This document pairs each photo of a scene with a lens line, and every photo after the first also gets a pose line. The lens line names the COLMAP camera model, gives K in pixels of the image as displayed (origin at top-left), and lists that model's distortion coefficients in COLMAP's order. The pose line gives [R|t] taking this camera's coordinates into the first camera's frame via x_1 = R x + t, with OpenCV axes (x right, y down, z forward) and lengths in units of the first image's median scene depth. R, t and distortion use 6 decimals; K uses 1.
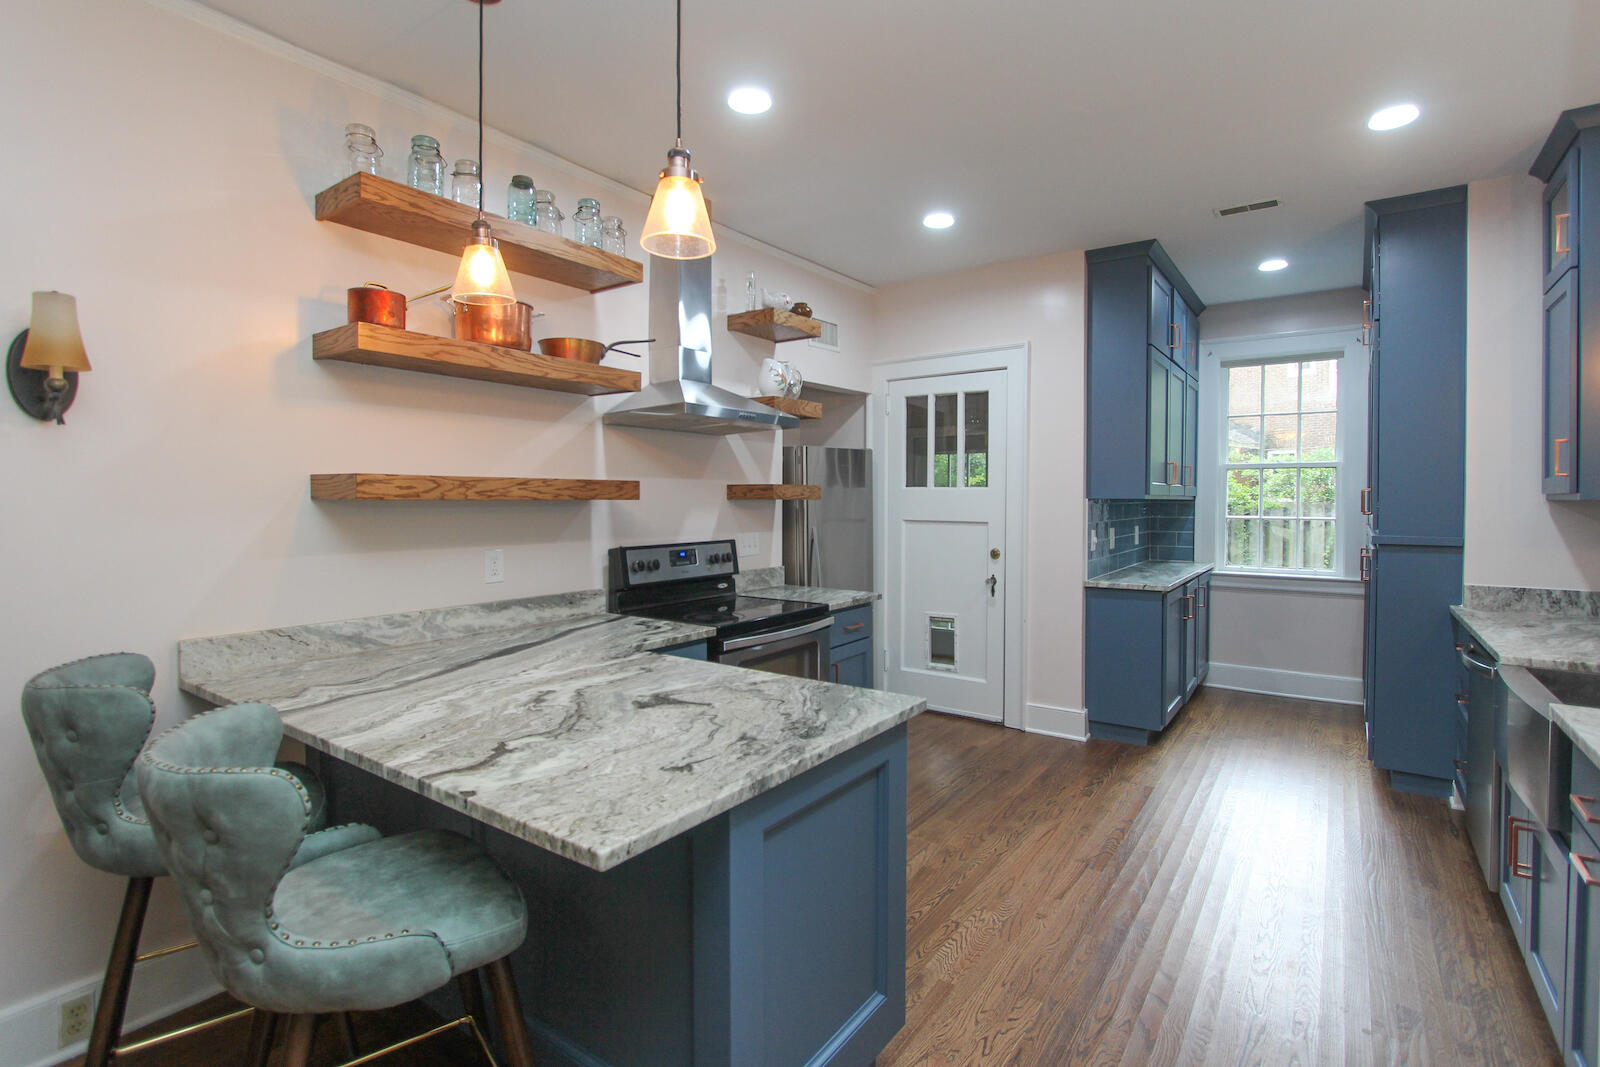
lens RADIAL K [[767.5, 0, 798.1], [0, 767.5, 518.6], [0, 0, 1]] dist [-0.012588, 0.000490]
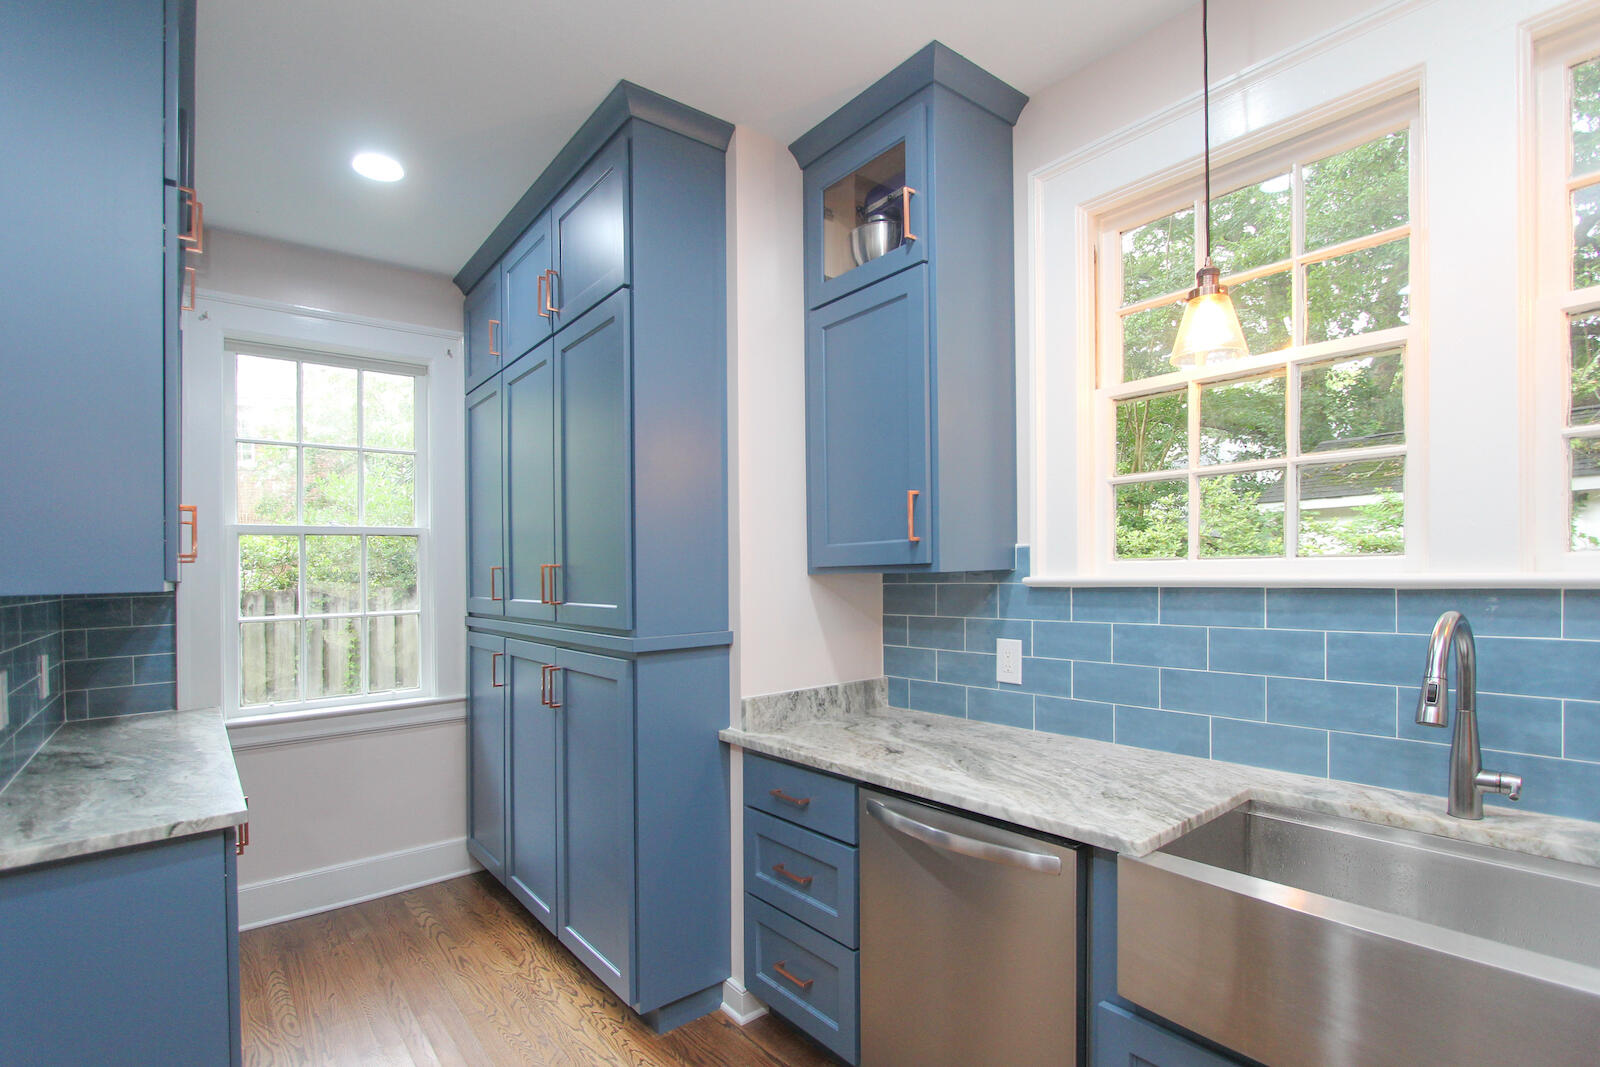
lens RADIAL K [[775.2, 0, 849.5], [0, 775.2, 560.5], [0, 0, 1]] dist [-0.013587, -0.000017]
pose [[0.237313, 0.005303, 0.971419, 0.219219], [0.050415, 0.998570, -0.017768, -0.022995], [-0.970124, 0.053191, 0.236706, 0.767392]]
